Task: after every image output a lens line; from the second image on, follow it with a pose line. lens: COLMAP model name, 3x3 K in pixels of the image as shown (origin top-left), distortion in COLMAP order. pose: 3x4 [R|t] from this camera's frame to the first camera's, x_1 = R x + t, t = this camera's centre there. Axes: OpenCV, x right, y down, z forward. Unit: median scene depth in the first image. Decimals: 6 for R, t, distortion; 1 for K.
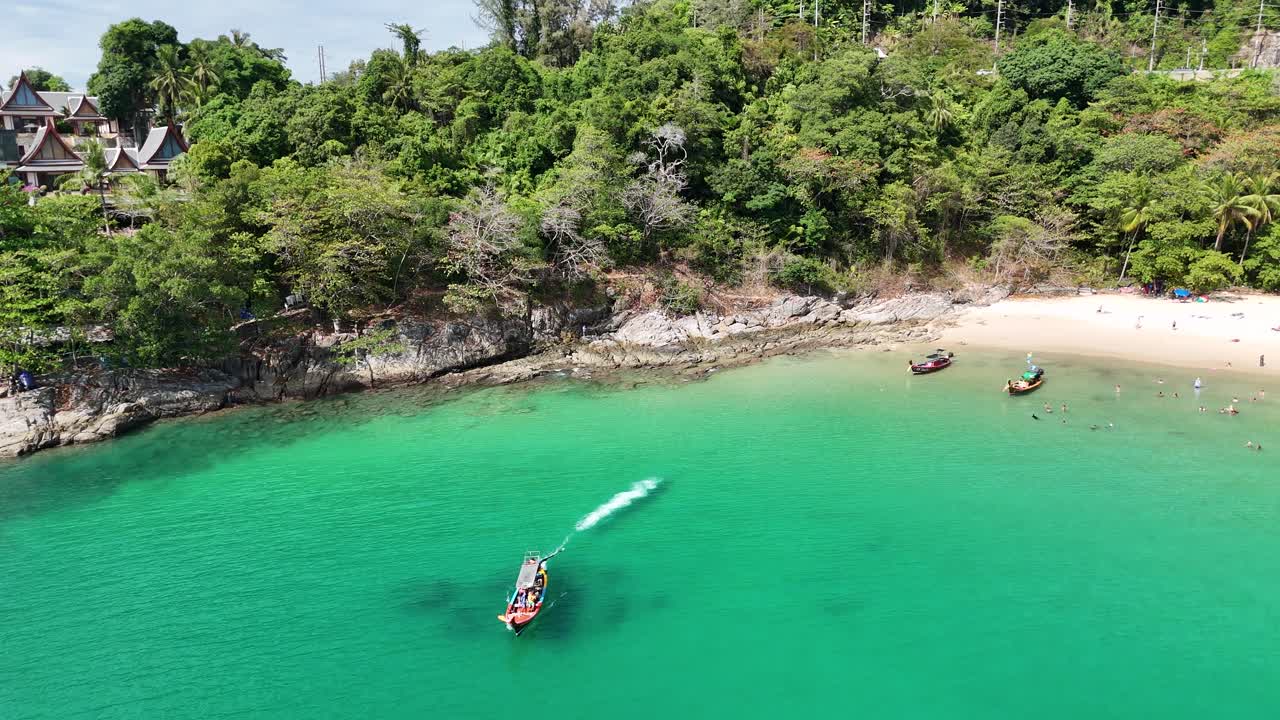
lens RADIAL K [[898.7, 0, 640.0], [0, 898.7, 360.0], [0, 0, 1]] dist [0.119843, -0.100642]
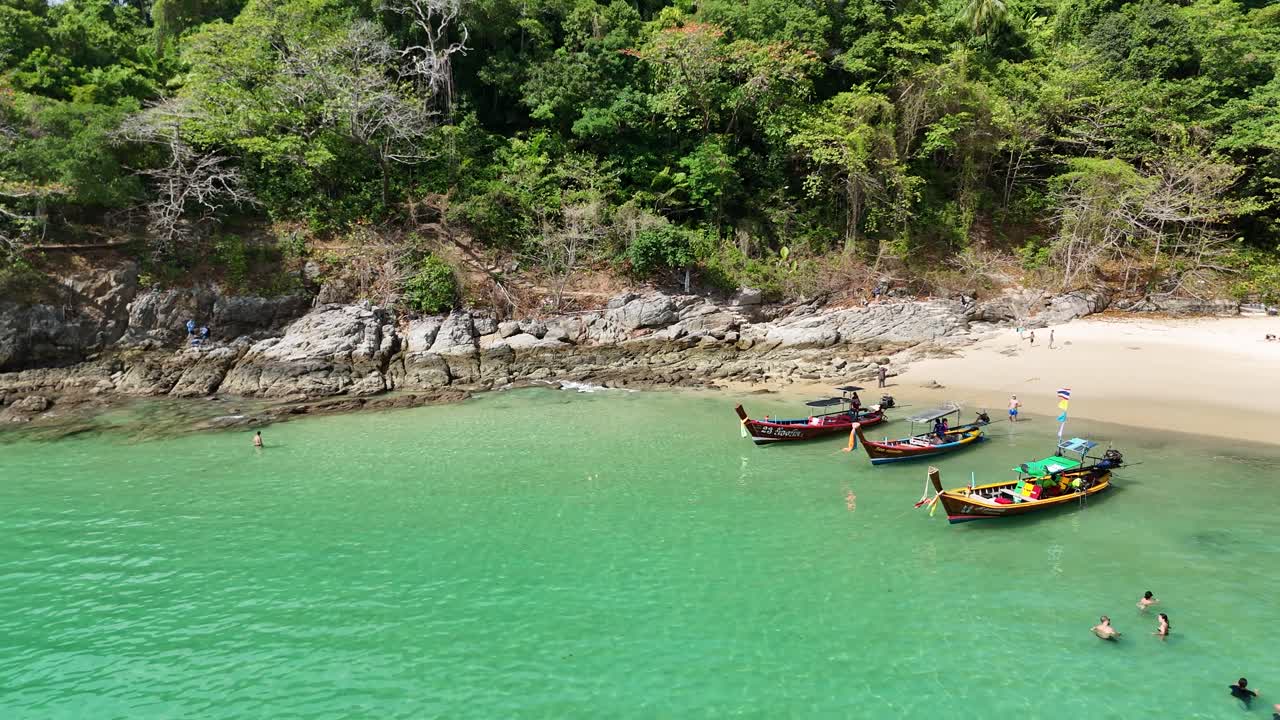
lens RADIAL K [[898.7, 0, 640.0], [0, 898.7, 360.0], [0, 0, 1]] dist [0.119843, -0.100642]
pose [[0.983165, 0.038372, -0.178643, 0.256378], [-0.051543, 0.996237, -0.069678, 0.007877], [0.175297, 0.077713, 0.981444, 0.459806]]
